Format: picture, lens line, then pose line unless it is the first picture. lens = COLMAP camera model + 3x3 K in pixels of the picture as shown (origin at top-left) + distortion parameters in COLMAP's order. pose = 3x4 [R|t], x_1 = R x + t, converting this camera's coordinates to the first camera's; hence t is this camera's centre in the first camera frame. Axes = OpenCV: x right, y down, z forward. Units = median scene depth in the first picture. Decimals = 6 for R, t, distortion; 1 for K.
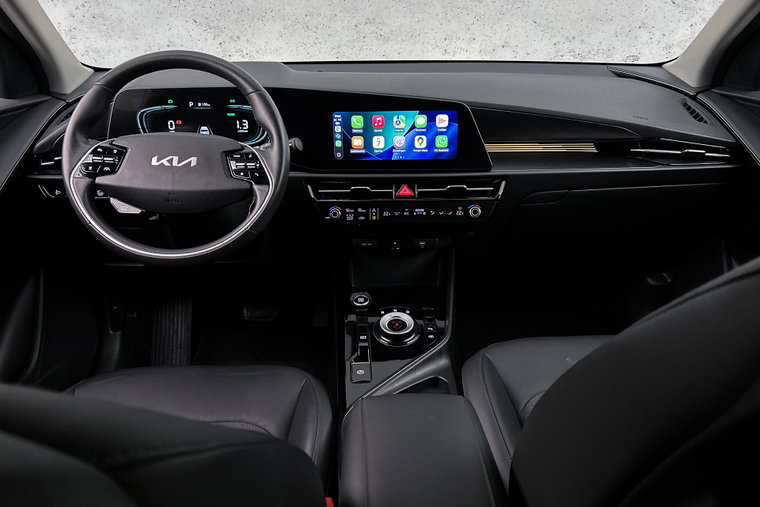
lens RADIAL K [[574.9, 0, 376.8], [0, 574.9, 264.4], [0, 0, 1]] dist [0.056180, -0.065124]
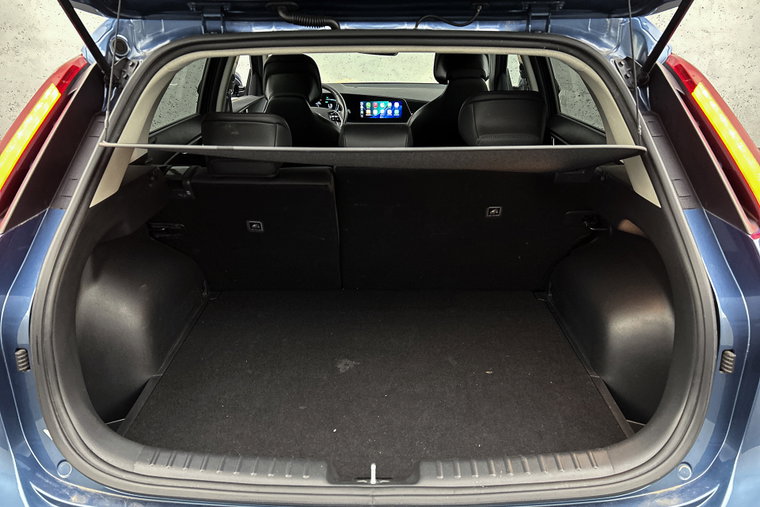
lens RADIAL K [[574.9, 0, 368.3], [0, 574.9, 295.3], [0, 0, 1]] dist [0.056180, -0.065124]
pose [[0.998454, 0.025652, -0.049301, 0.138835], [-0.023301, 0.998590, 0.047689, 0.595079], [0.050455, -0.046467, 0.997645, -2.032500]]
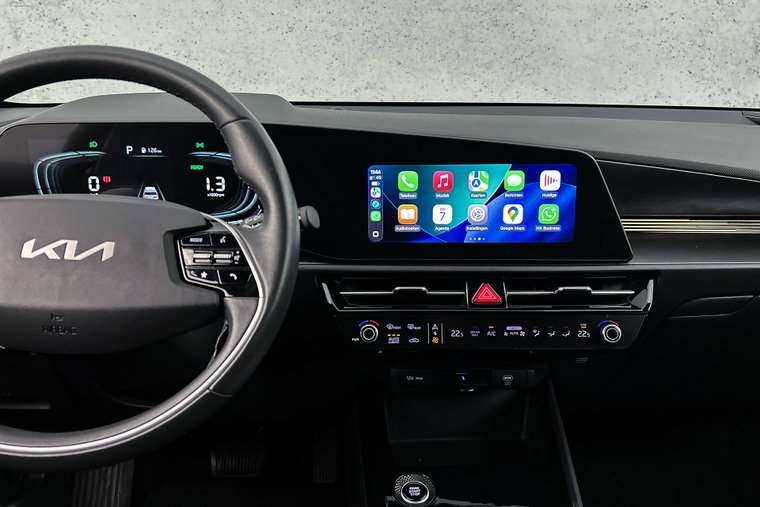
lens RADIAL K [[574.9, 0, 380.1], [0, 574.9, 254.4], [0, 0, 1]] dist [0.056180, -0.065124]
pose [[0.999563, 0.006513, 0.028834, -0.079807], [-0.002544, 0.990760, -0.135604, -0.089698], [-0.029451, 0.135471, 0.990343, 0.415565]]
